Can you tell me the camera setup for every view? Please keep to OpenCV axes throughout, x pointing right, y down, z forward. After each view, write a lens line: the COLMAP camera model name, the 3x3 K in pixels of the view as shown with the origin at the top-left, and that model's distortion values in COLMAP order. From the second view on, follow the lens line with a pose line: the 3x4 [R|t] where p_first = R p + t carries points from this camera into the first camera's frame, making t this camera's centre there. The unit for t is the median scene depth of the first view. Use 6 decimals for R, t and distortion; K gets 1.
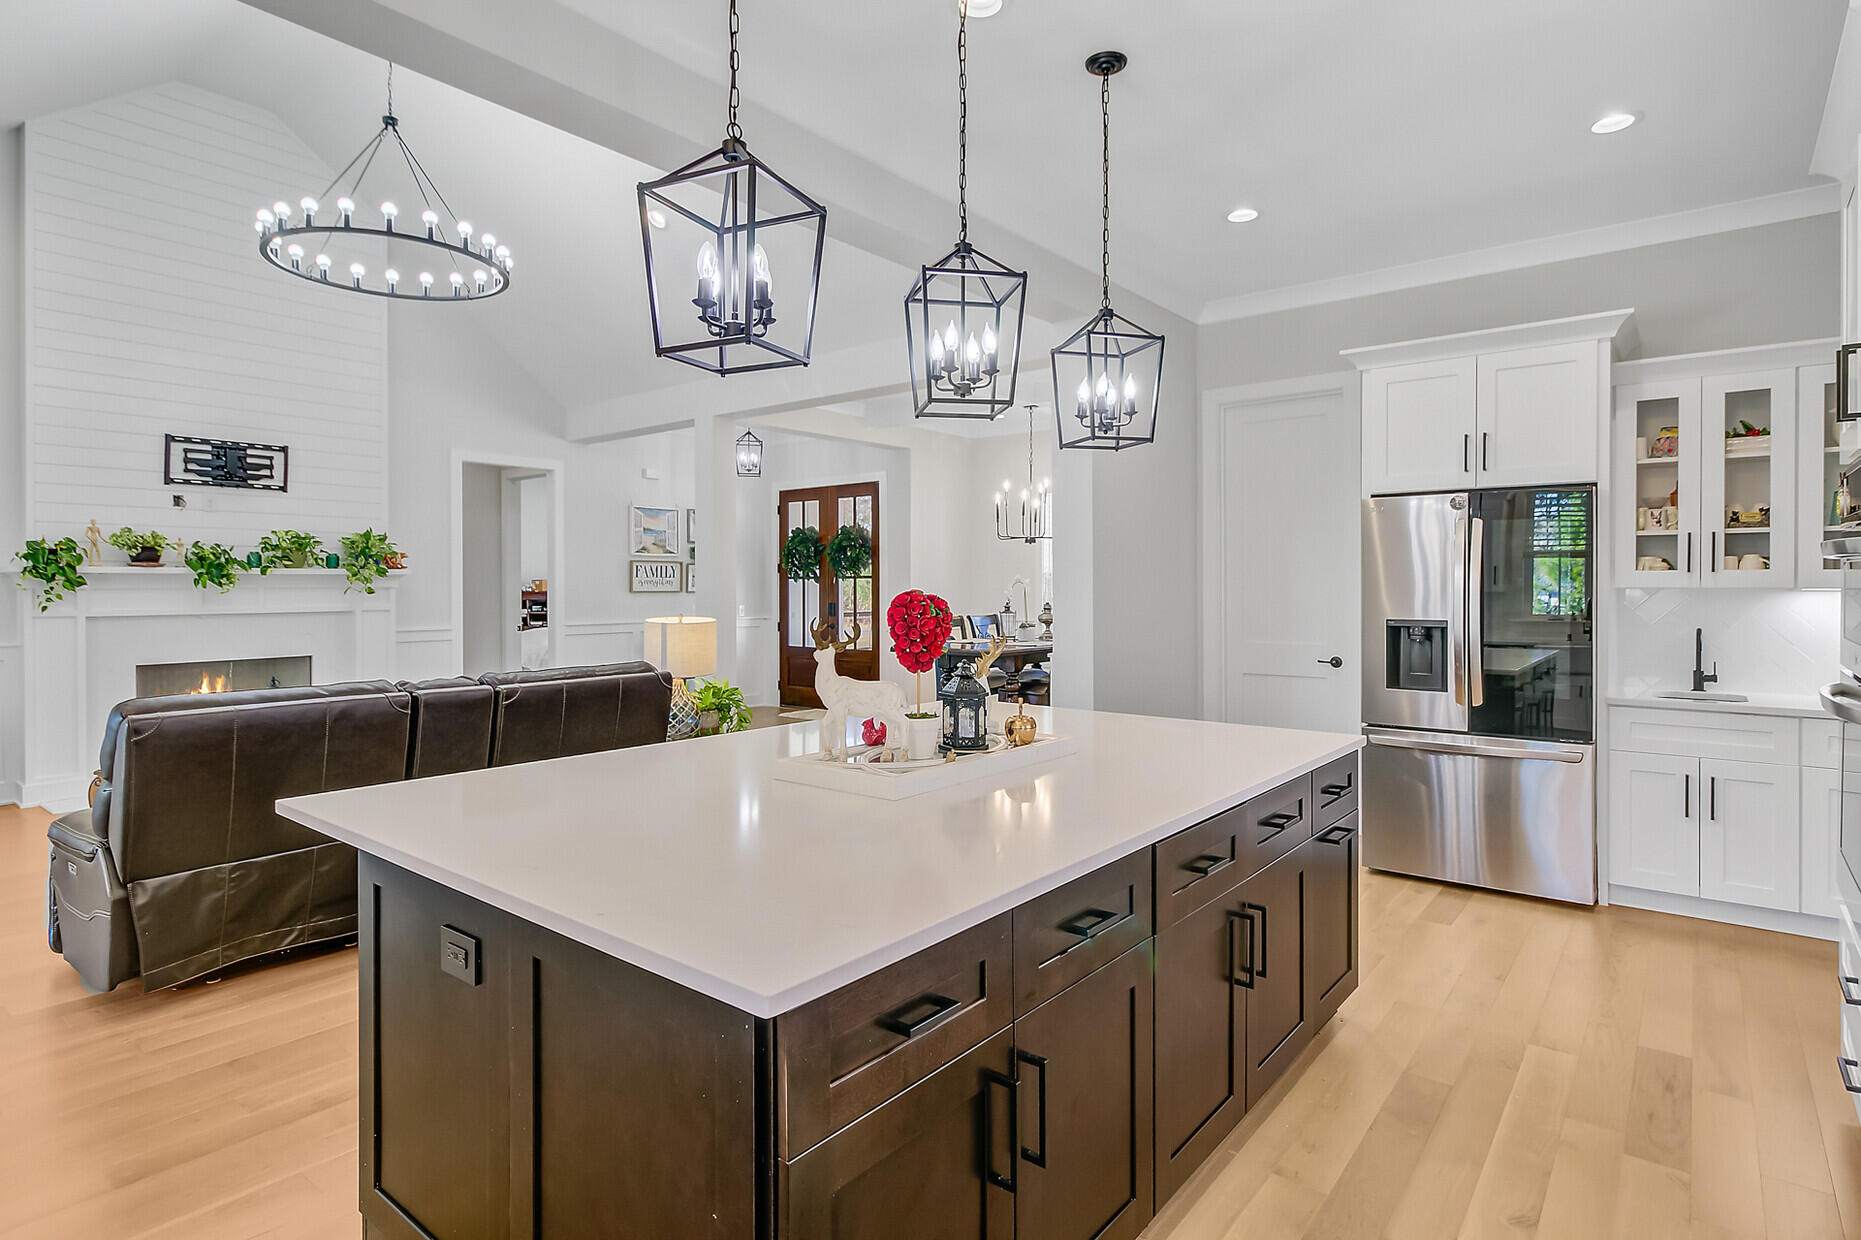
lens RADIAL K [[950.3, 0, 923.5], [0, 950.3, 587.6], [0, 0, 1]] dist [-0.000696, -0.001816]
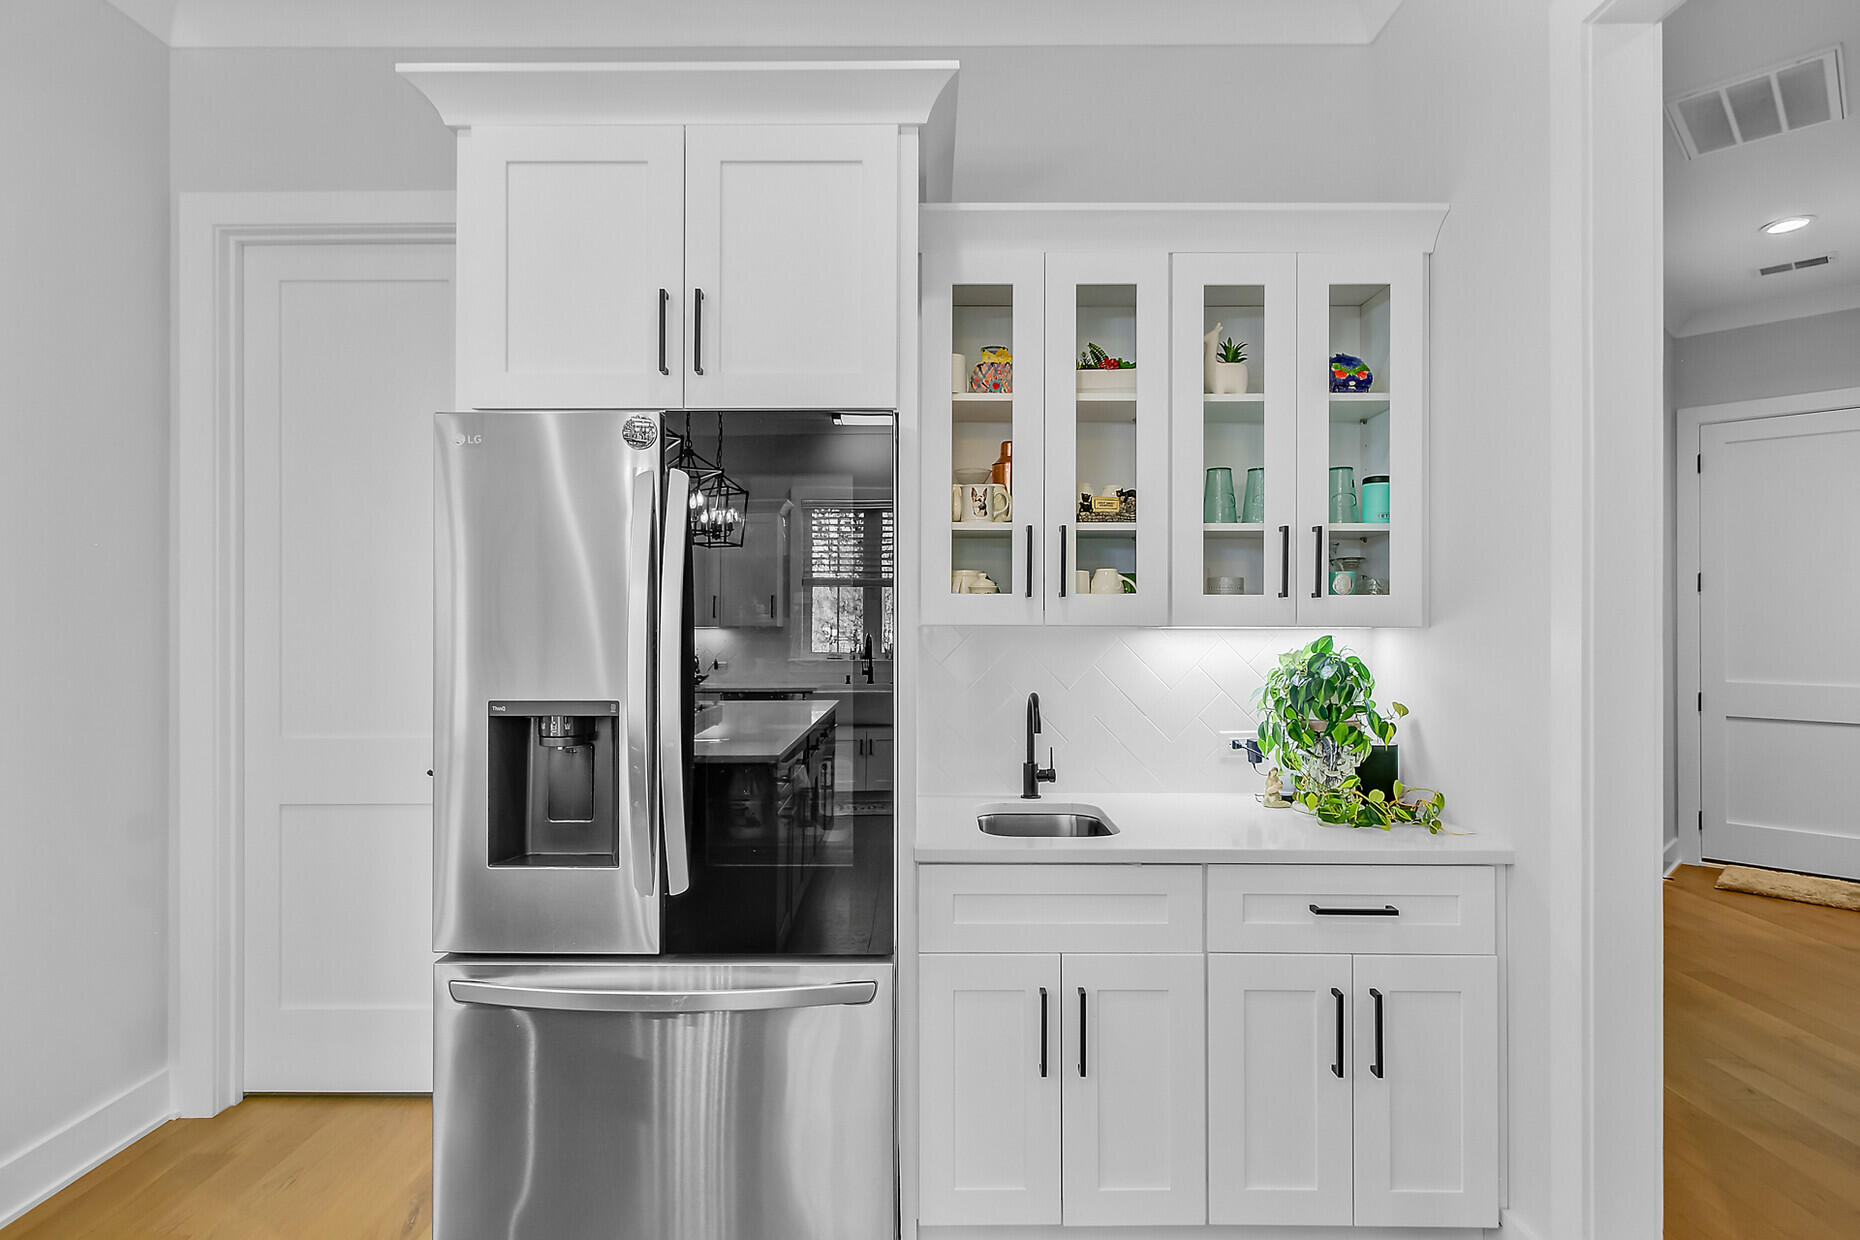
lens RADIAL K [[949.8, 0, 933.7], [0, 949.8, 617.0], [0, 0, 1]] dist [-0.000696, -0.001816]
pose [[0.772222, 0.001431, 0.635351, 0.394802], [0.000012, 0.999997, -0.002266, -0.003191], [-0.635353, 0.001758, 0.772220, 0.584139]]
